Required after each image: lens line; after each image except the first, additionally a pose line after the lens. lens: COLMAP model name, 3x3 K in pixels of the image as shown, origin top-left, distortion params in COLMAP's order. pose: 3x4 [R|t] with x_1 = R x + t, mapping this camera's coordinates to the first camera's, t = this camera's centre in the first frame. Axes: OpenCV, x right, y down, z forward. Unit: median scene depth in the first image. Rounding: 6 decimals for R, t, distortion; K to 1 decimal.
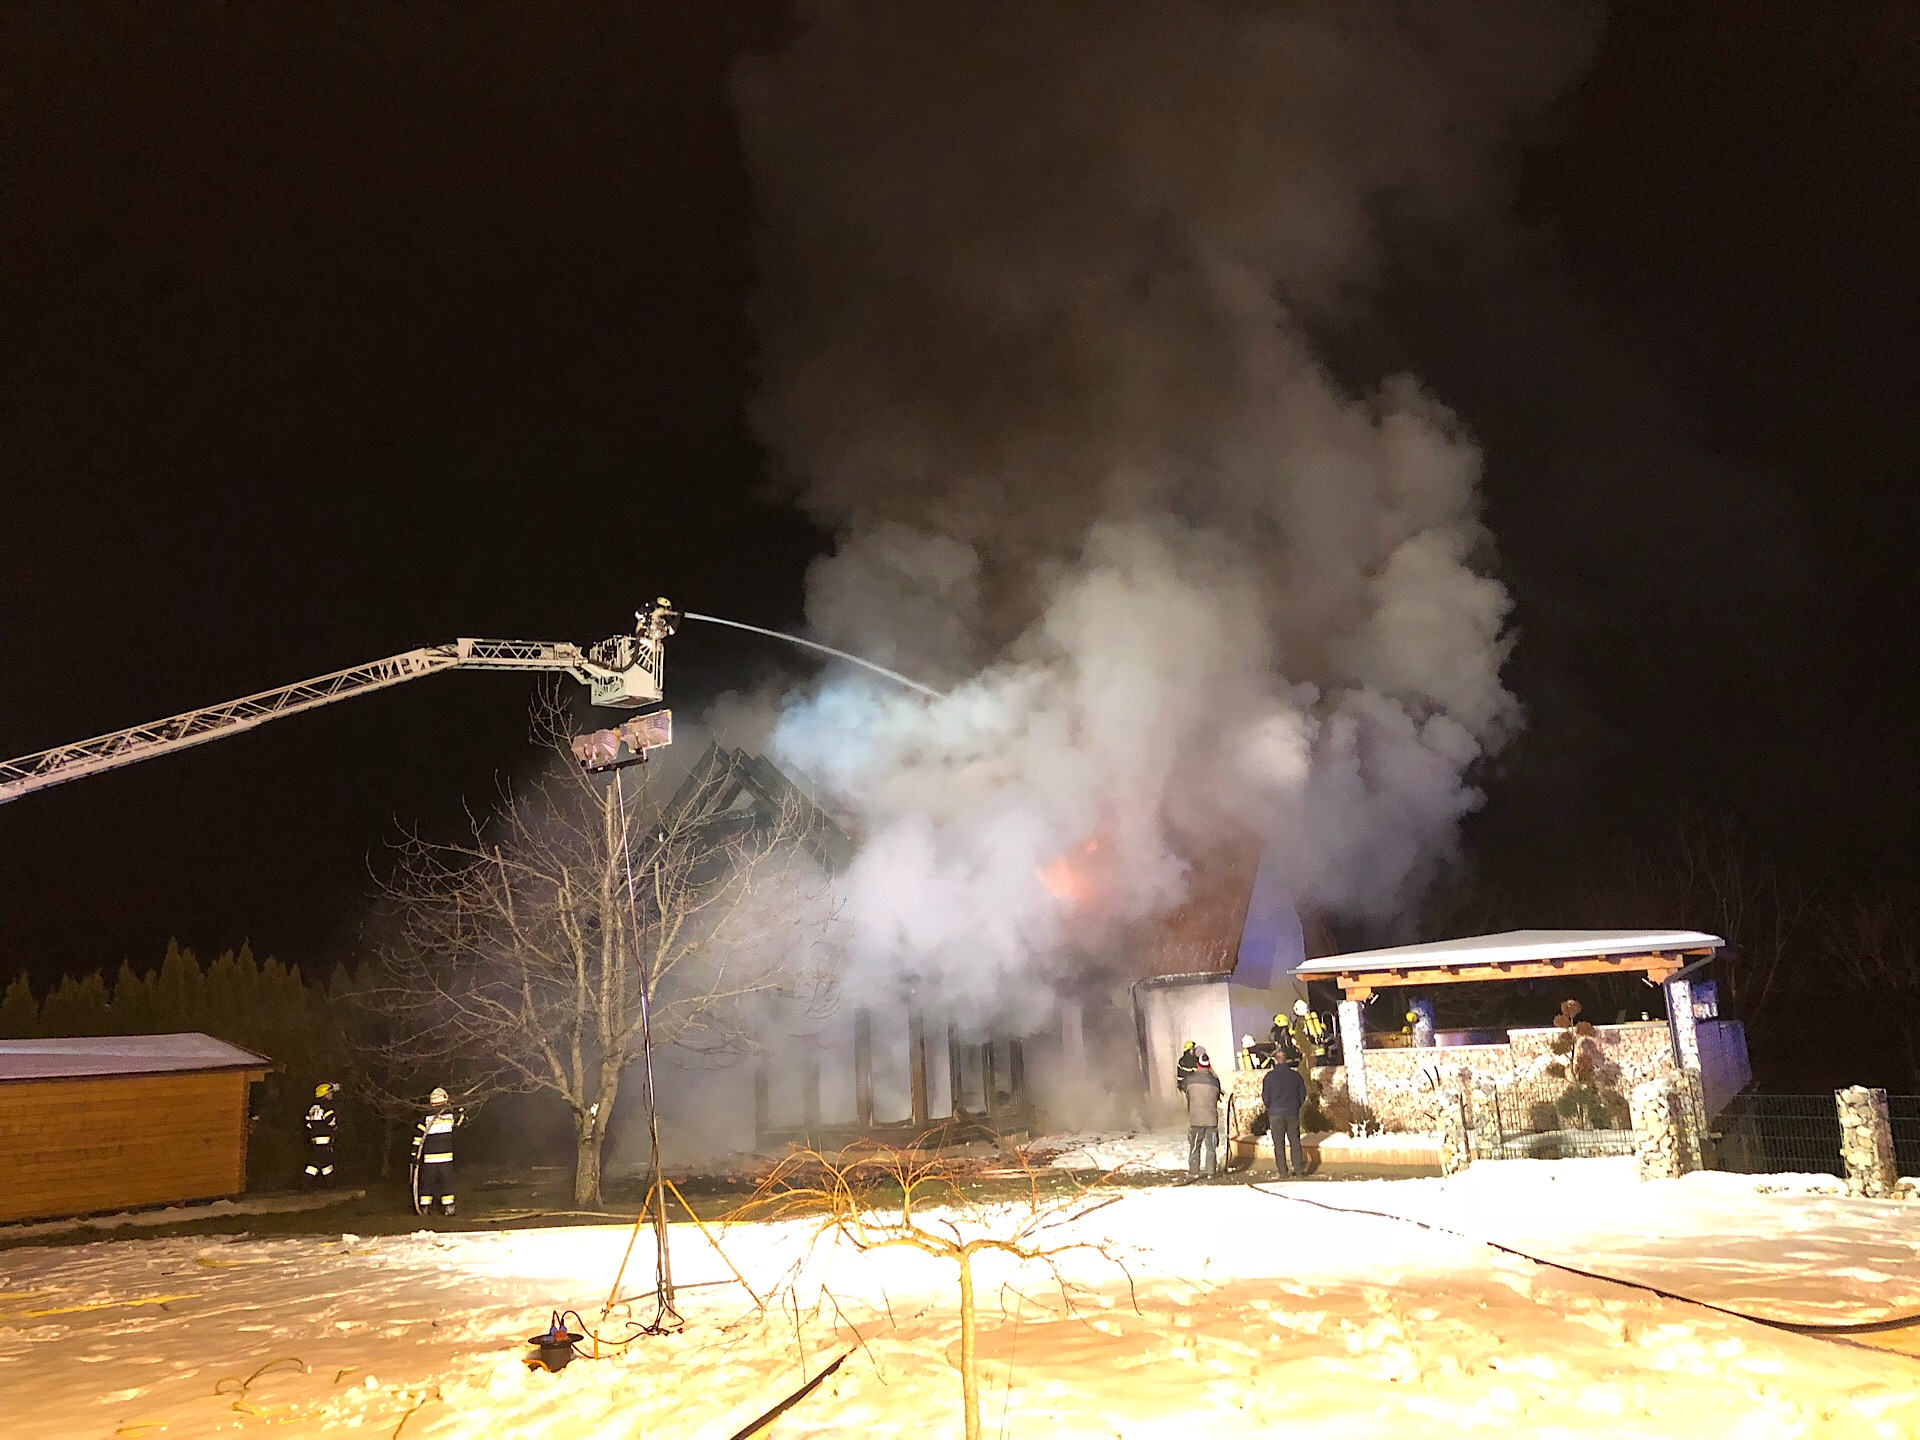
lens RADIAL K [[1608.4, 0, 994.9], [0, 1608.4, 700.6], [0, 0, 1]] dist [0.007924, 0.046161]
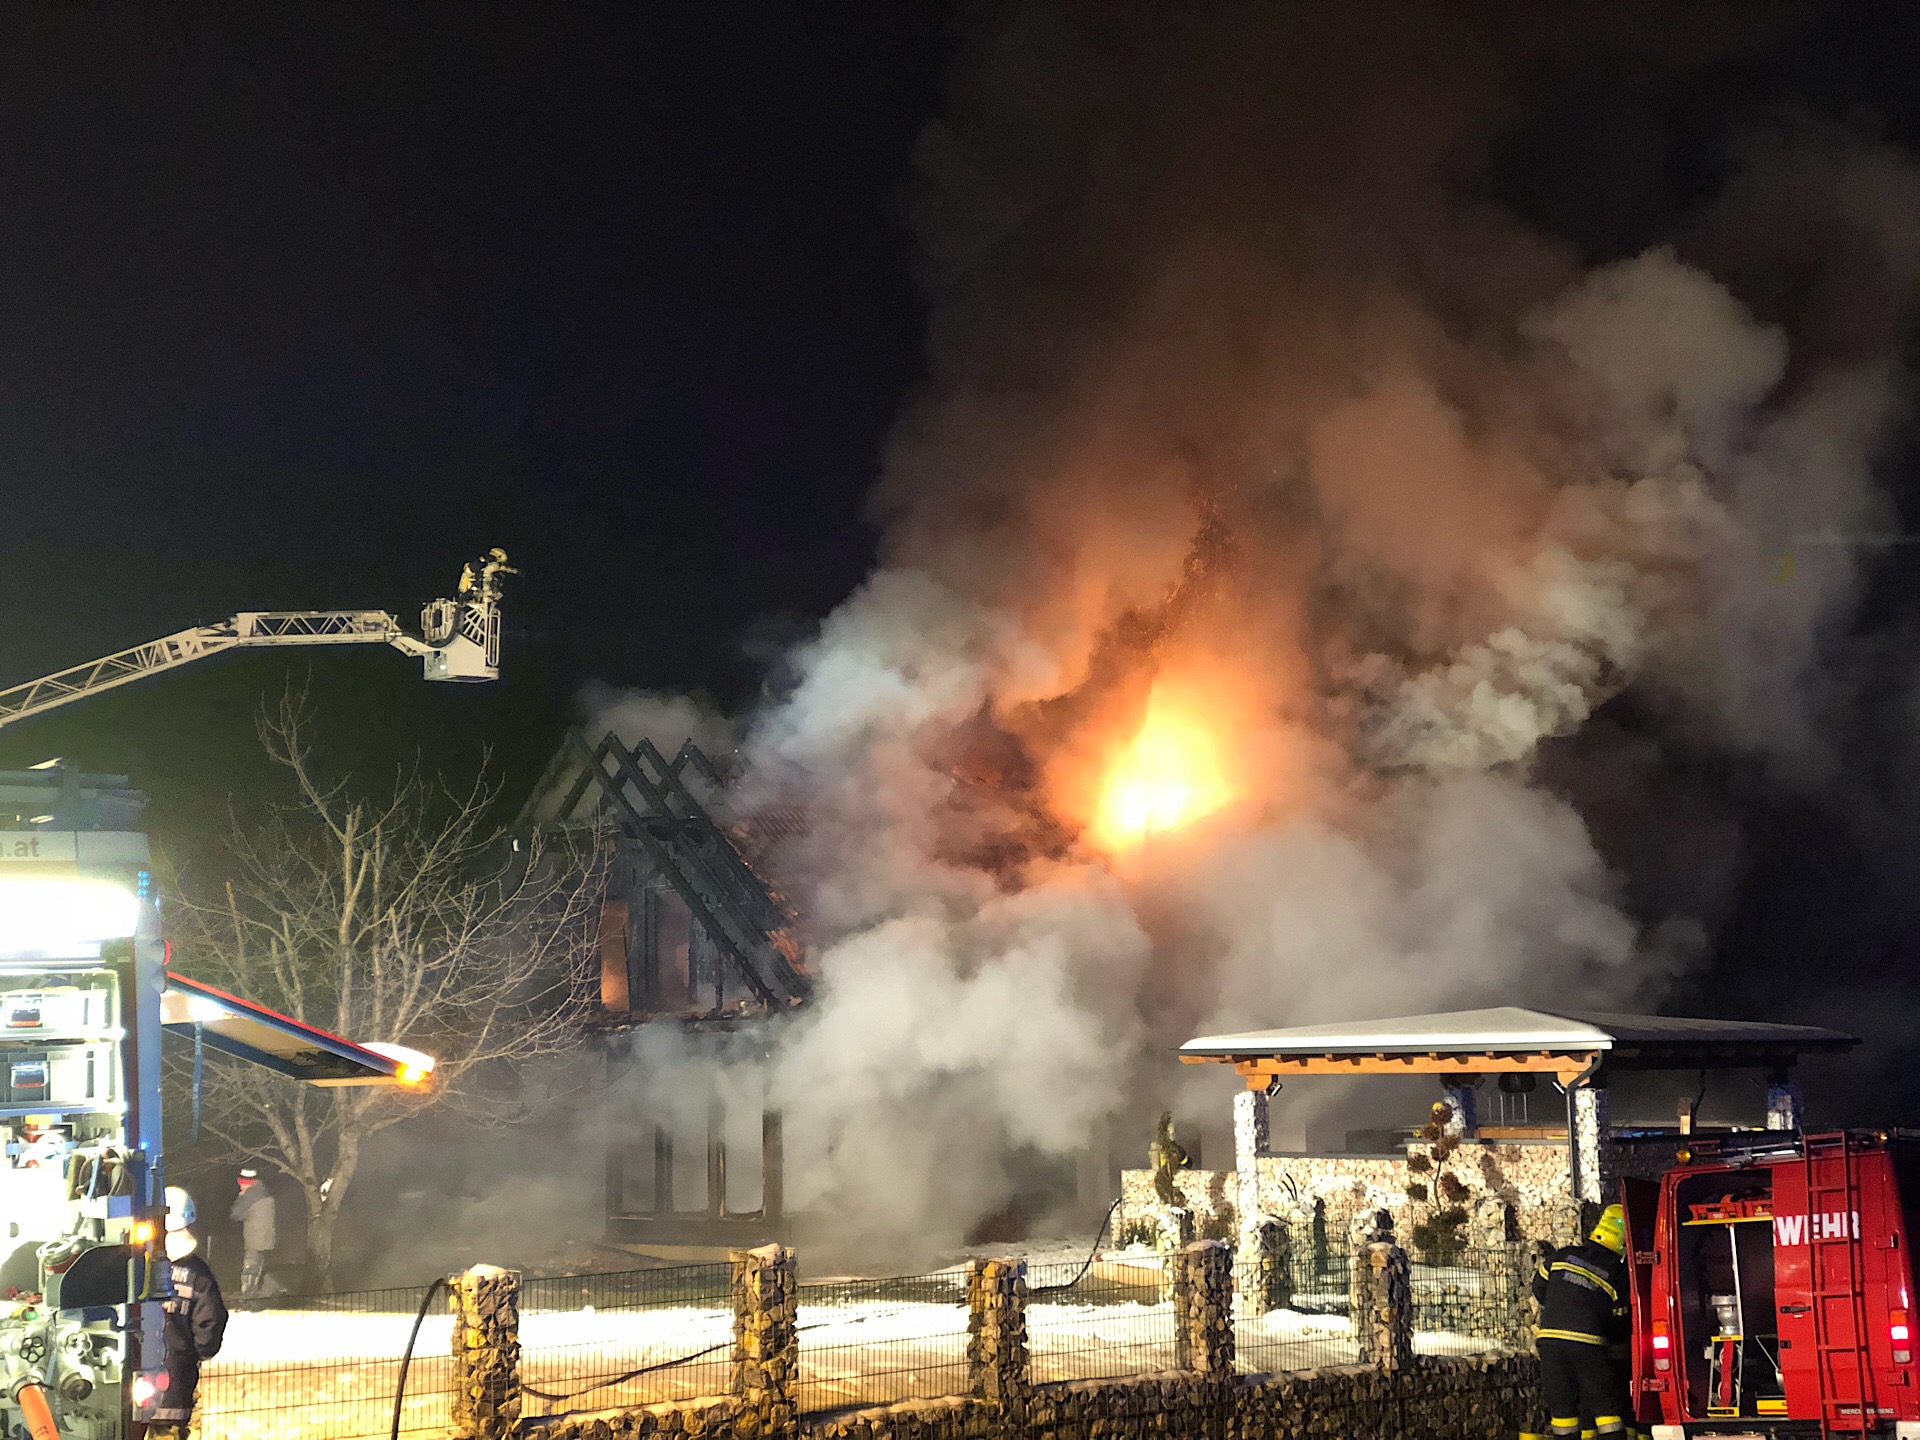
lens RADIAL K [[2809.9, 0, 964.6], [0, 2809.9, 709.9], [0, 0, 1]] dist [0.256086, -0.973471]
pose [[0.970982, 0.007674, -0.239028, 0.417471], [0.014085, 0.995915, 0.089190, -0.125747], [0.238736, -0.089968, 0.966908, -0.362482]]
